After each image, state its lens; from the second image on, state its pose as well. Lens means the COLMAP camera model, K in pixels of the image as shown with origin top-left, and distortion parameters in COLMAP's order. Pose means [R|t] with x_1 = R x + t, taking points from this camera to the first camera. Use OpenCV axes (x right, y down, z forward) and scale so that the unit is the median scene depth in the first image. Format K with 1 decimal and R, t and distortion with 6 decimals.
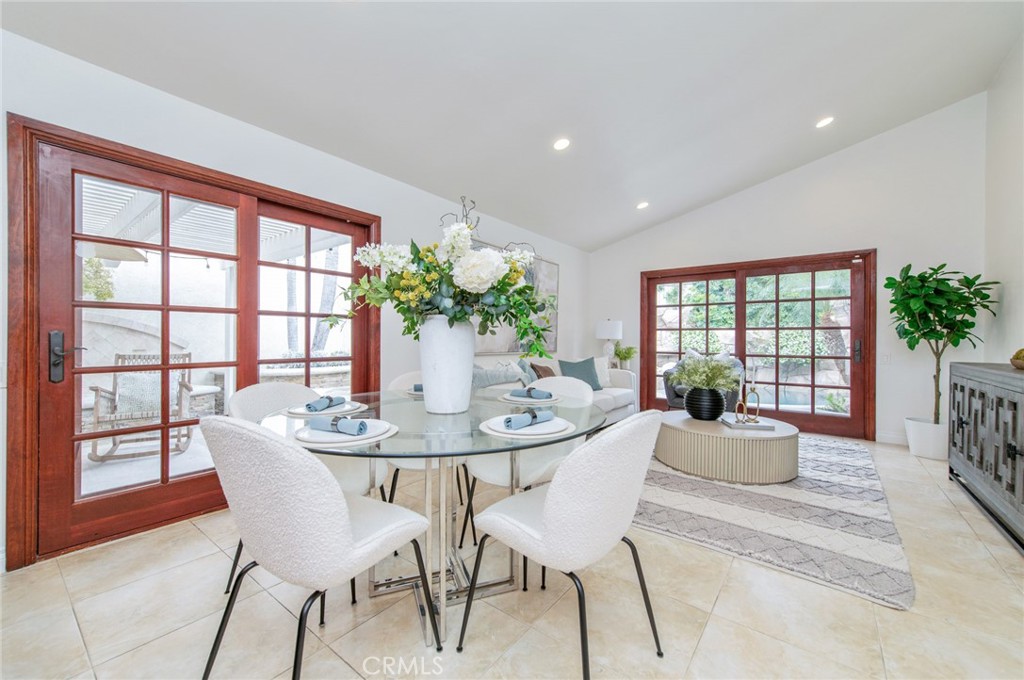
lens RADIAL K [[399.7, 0, 509.8], [0, 399.7, 337.6], [0, 0, 1]] dist [0.015122, -0.004143]
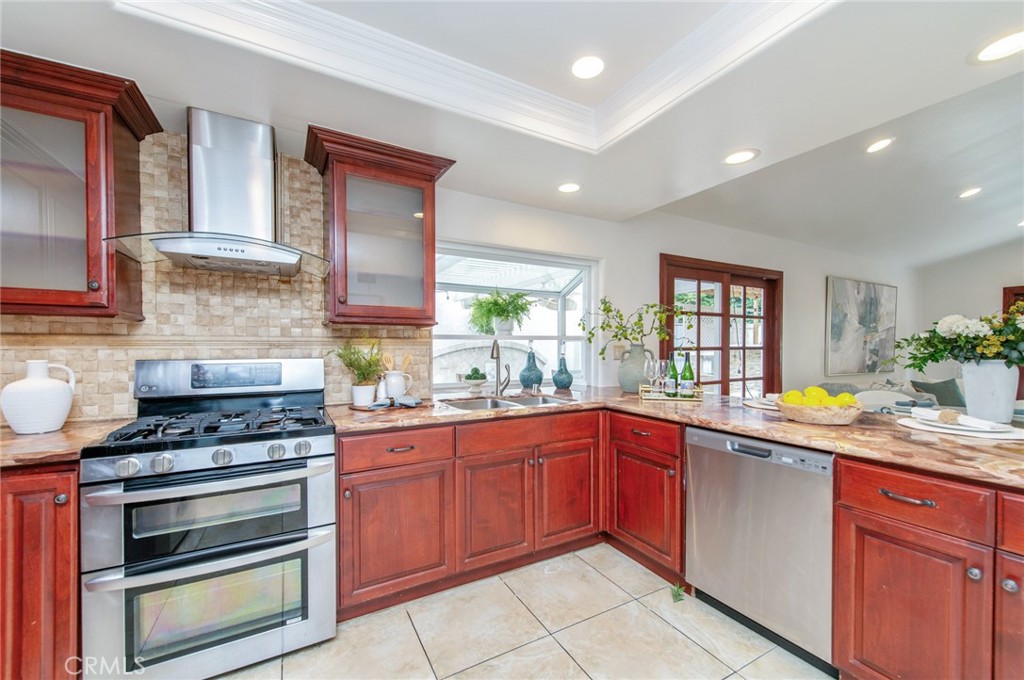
lens RADIAL K [[399.7, 0, 507.3], [0, 399.7, 354.1], [0, 0, 1]] dist [0.015122, -0.004143]
pose [[0.916716, -0.000482, -0.399540, -0.531507], [0.007489, 0.999844, 0.015977, -0.048022], [0.399470, -0.017639, 0.916577, -0.495731]]
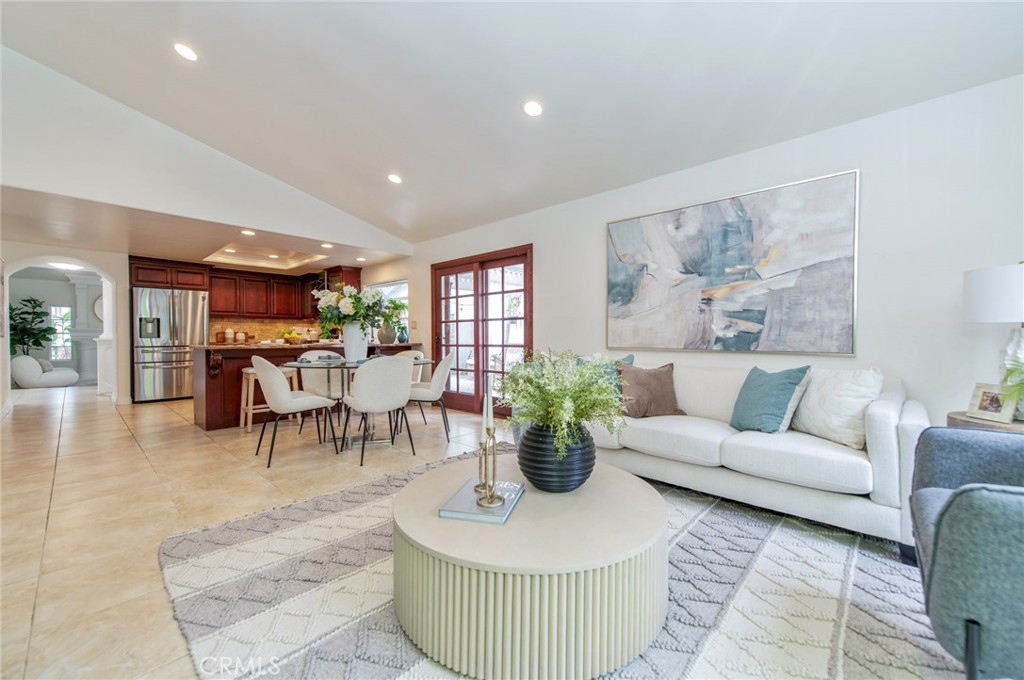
lens RADIAL K [[399.7, 0, 509.5], [0, 399.7, 338.2], [0, 0, 1]] dist [0.015122, -0.004143]
pose [[-0.087088, -0.006220, -0.996181, 0.876555], [-0.000573, 0.999981, -0.006193, 0.025829], [0.996200, 0.000032, -0.087090, 0.882418]]
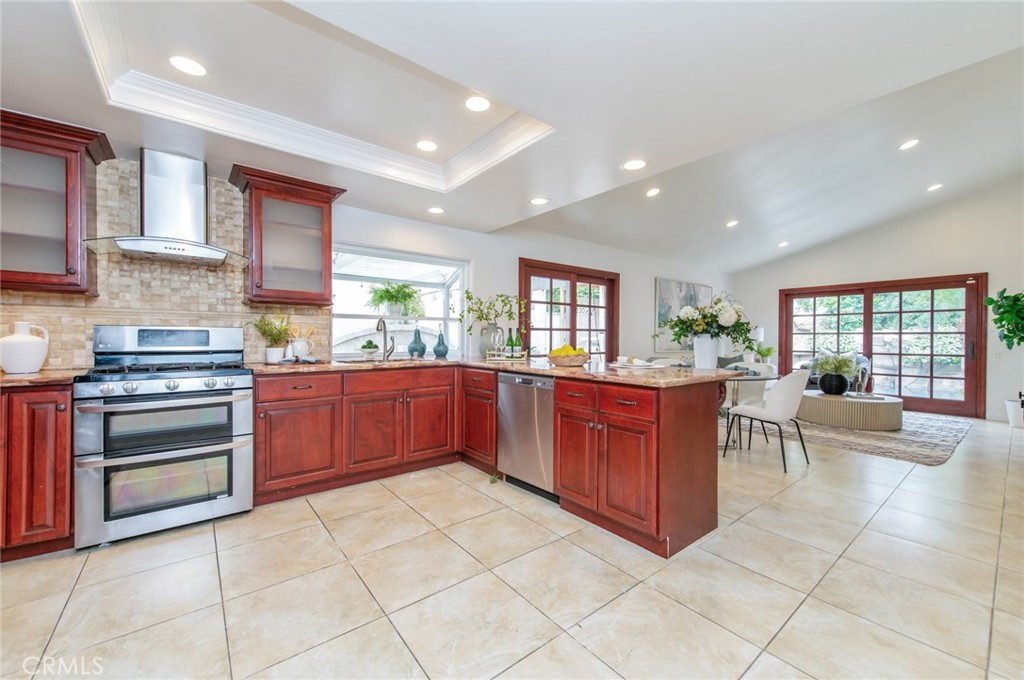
lens RADIAL K [[399.7, 0, 511.4], [0, 399.7, 341.5], [0, 0, 1]] dist [0.015122, -0.004143]
pose [[0.971991, -0.000806, -0.235015, -0.314930], [0.003024, 0.999954, 0.009079, -0.014335], [0.234997, -0.009535, 0.971949, -0.708596]]
